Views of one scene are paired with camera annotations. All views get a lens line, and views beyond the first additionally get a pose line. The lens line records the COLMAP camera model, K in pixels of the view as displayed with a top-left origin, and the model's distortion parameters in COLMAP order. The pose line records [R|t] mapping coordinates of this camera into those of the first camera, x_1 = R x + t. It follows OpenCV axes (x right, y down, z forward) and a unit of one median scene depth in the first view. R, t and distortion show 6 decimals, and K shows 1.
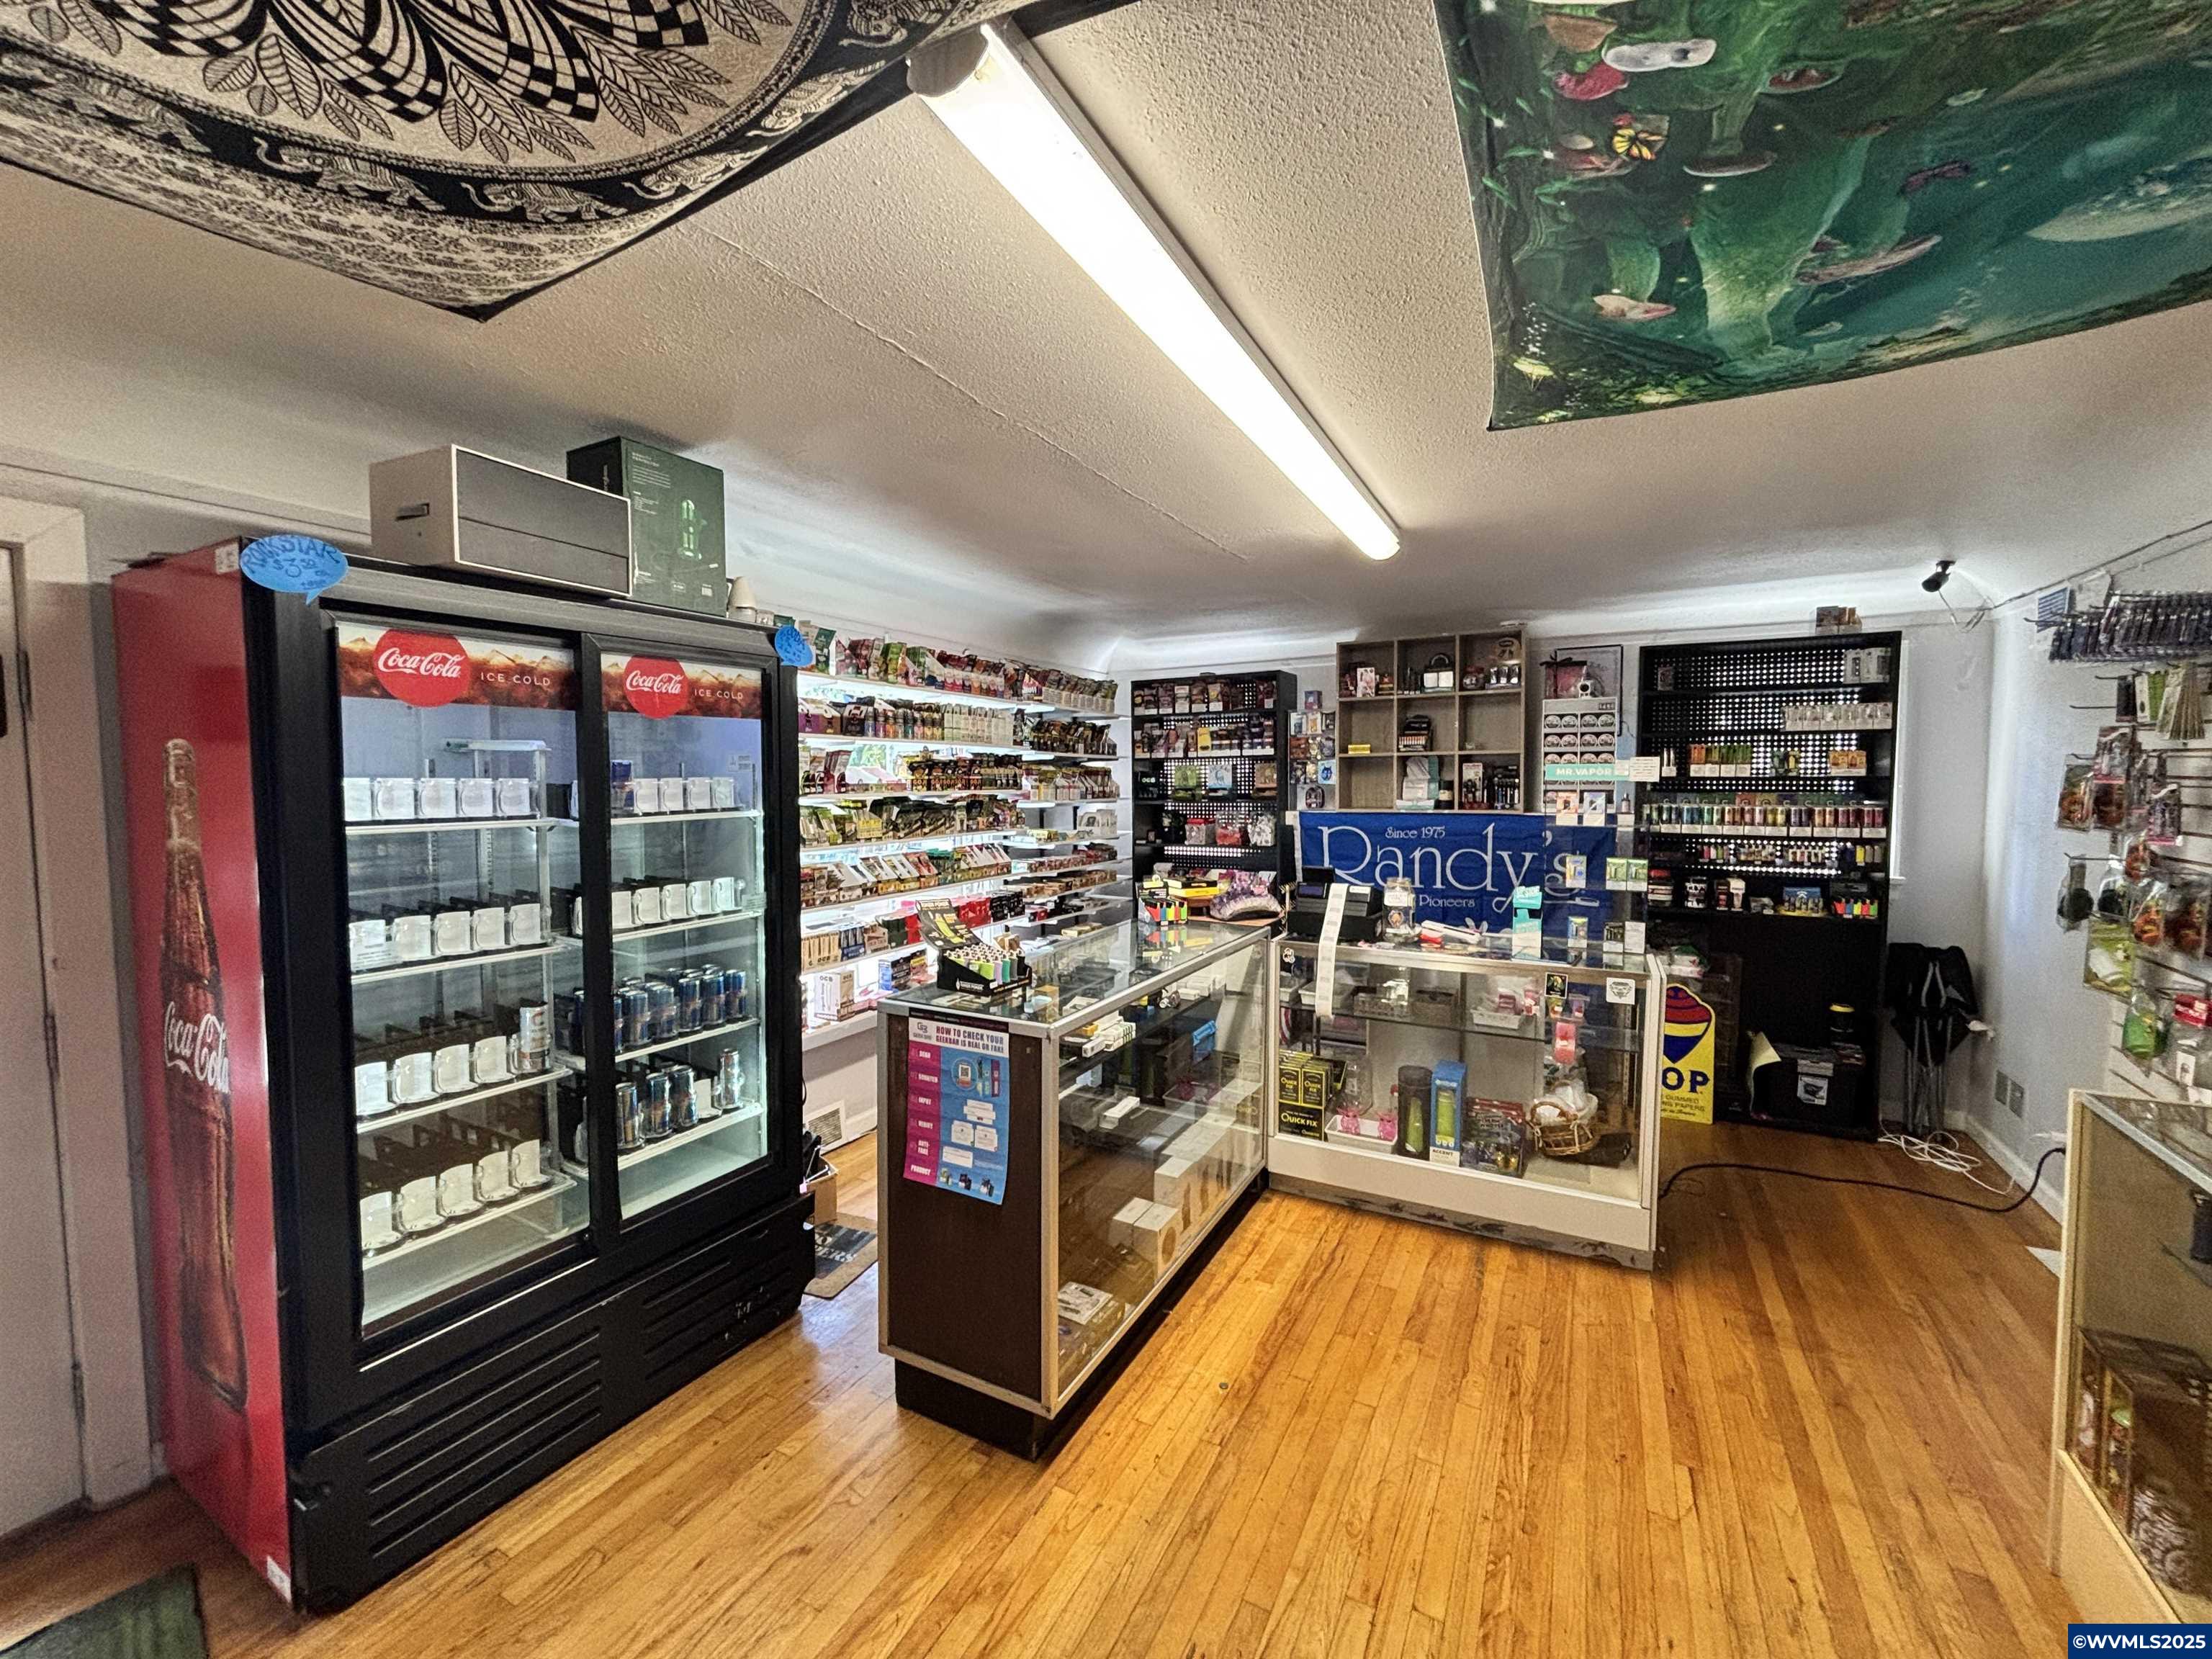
lens RADIAL K [[896.6, 0, 1103.7], [0, 896.6, 824.1], [0, 0, 1]] dist [0.002725, -0.001155]
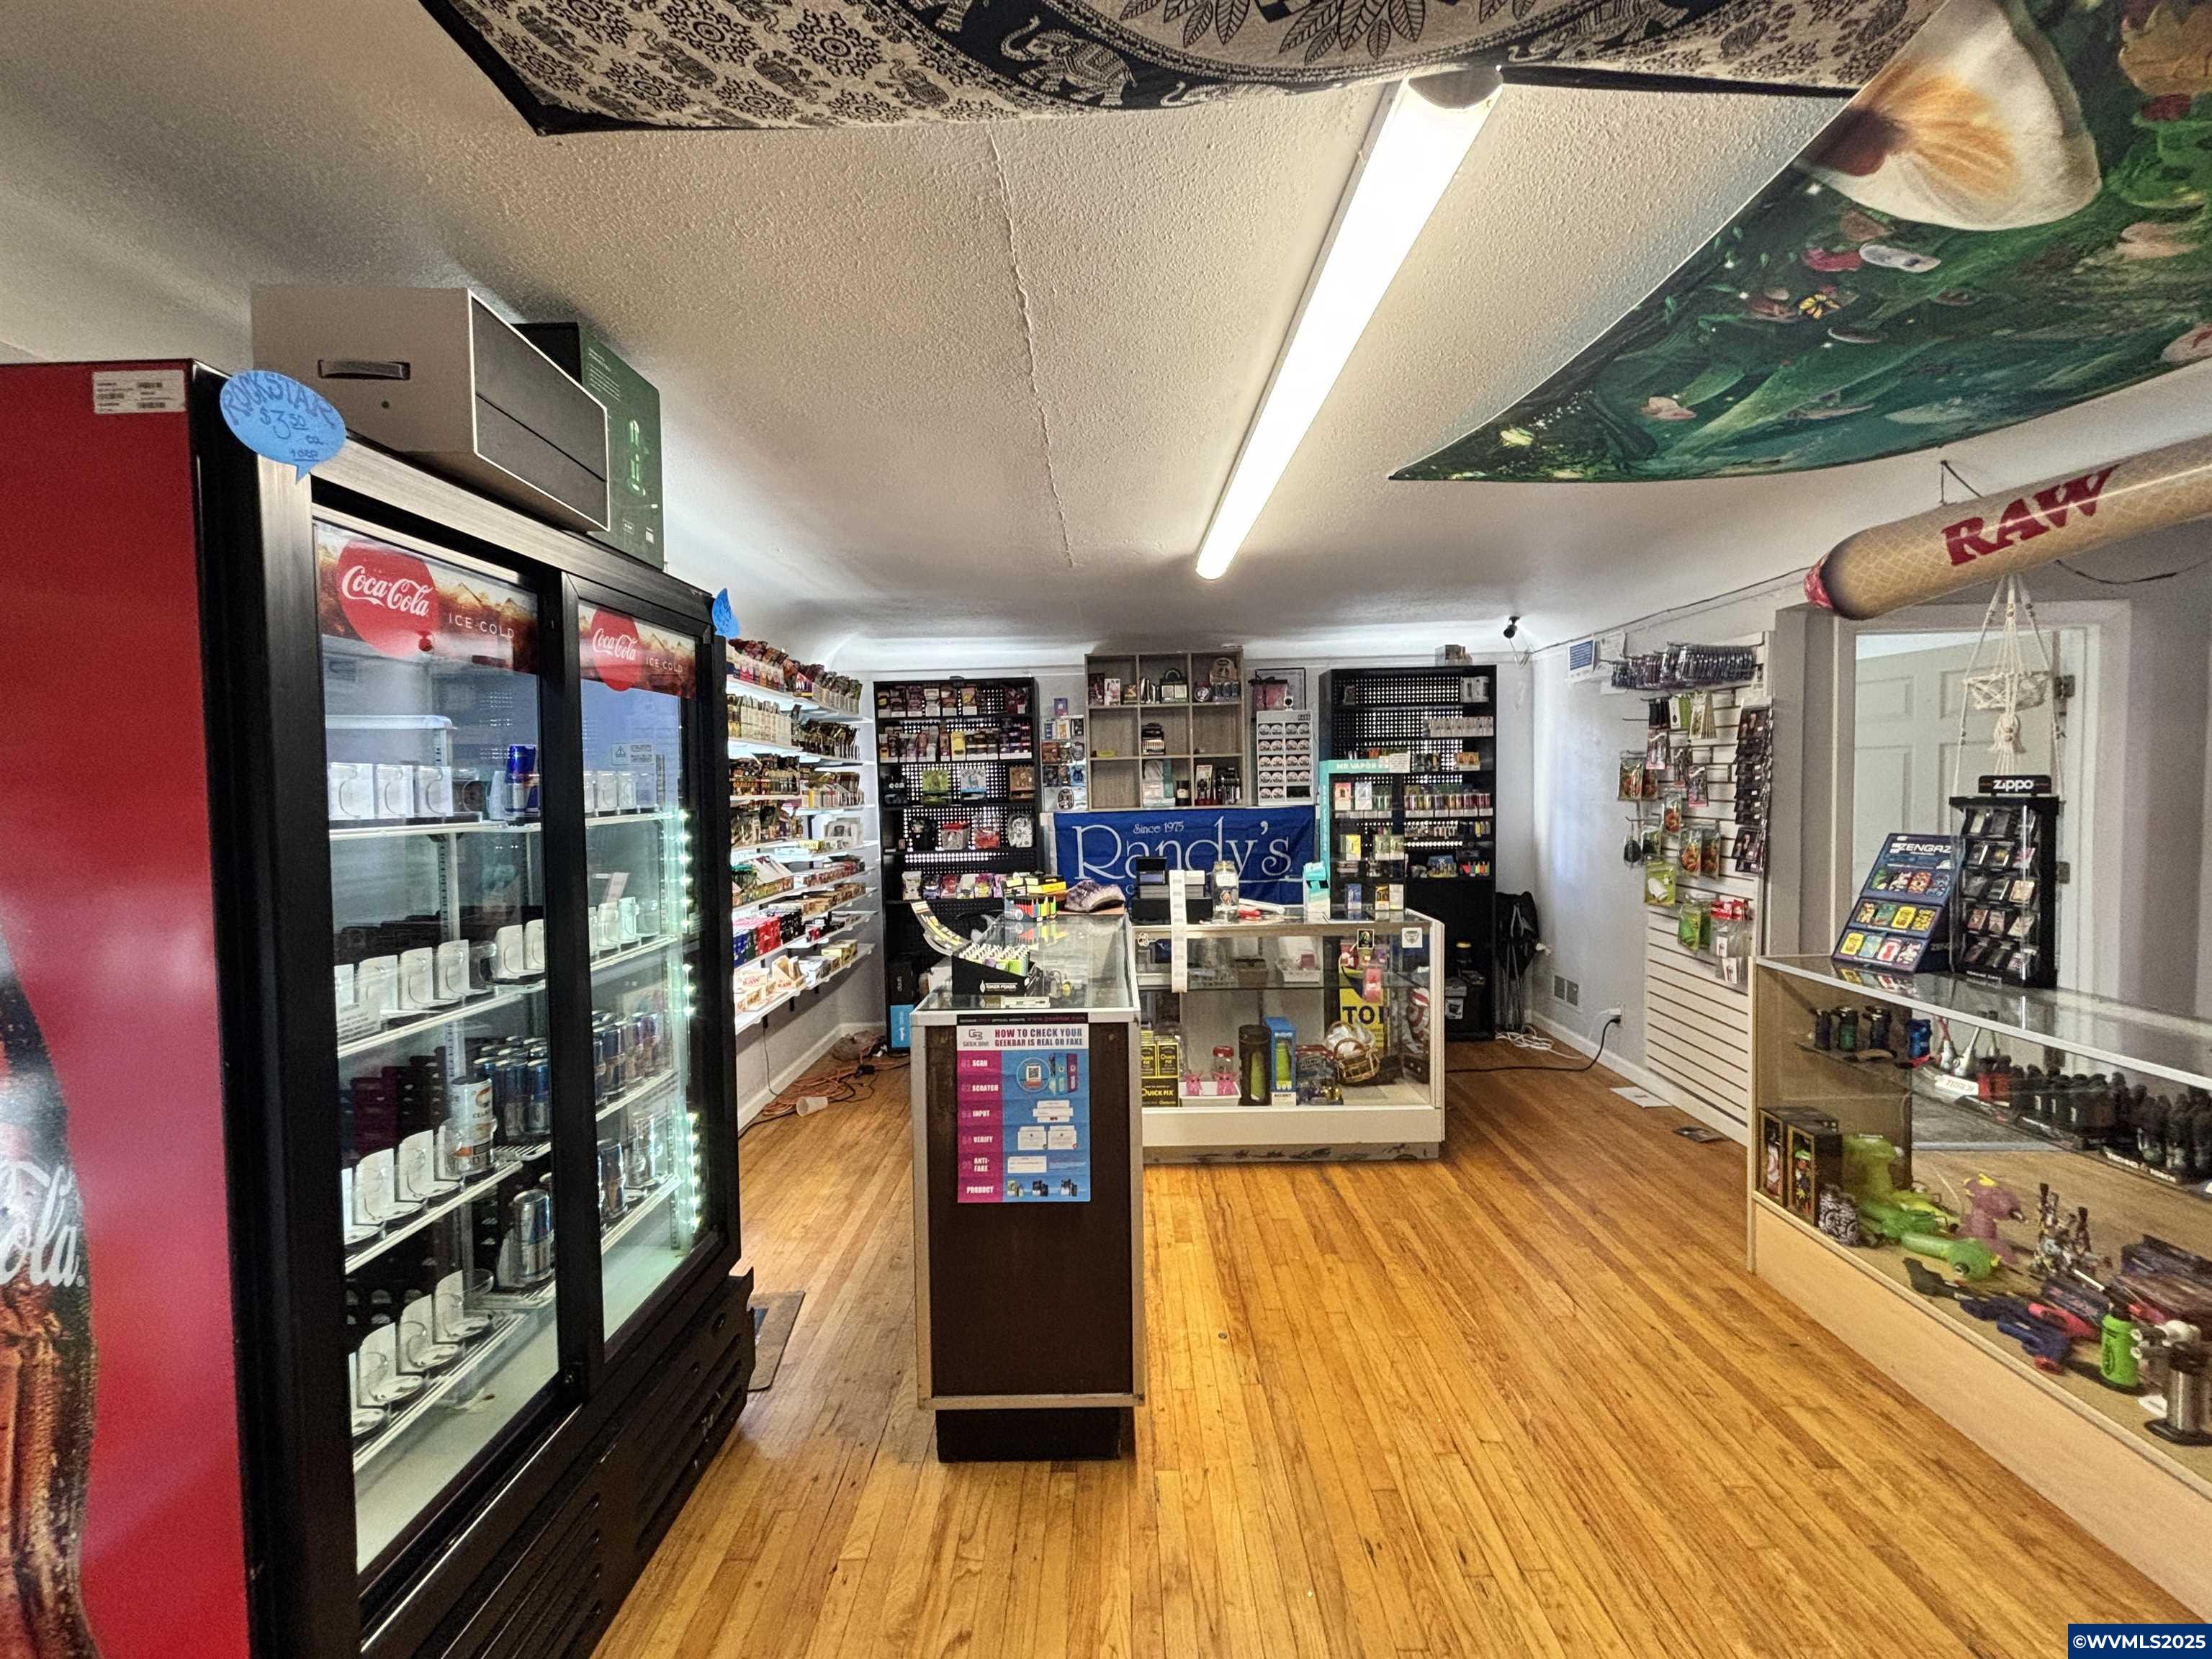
lens RADIAL K [[896.6, 0, 1106.1], [0, 896.6, 824.2], [0, 0, 1]] dist [0.002725, -0.001155]
pose [[0.881941, -0.034971, 0.470061, -0.351375], [0.043963, 0.999000, -0.008162, 0.016797], [-0.469306, 0.027863, 0.882596, 0.080736]]
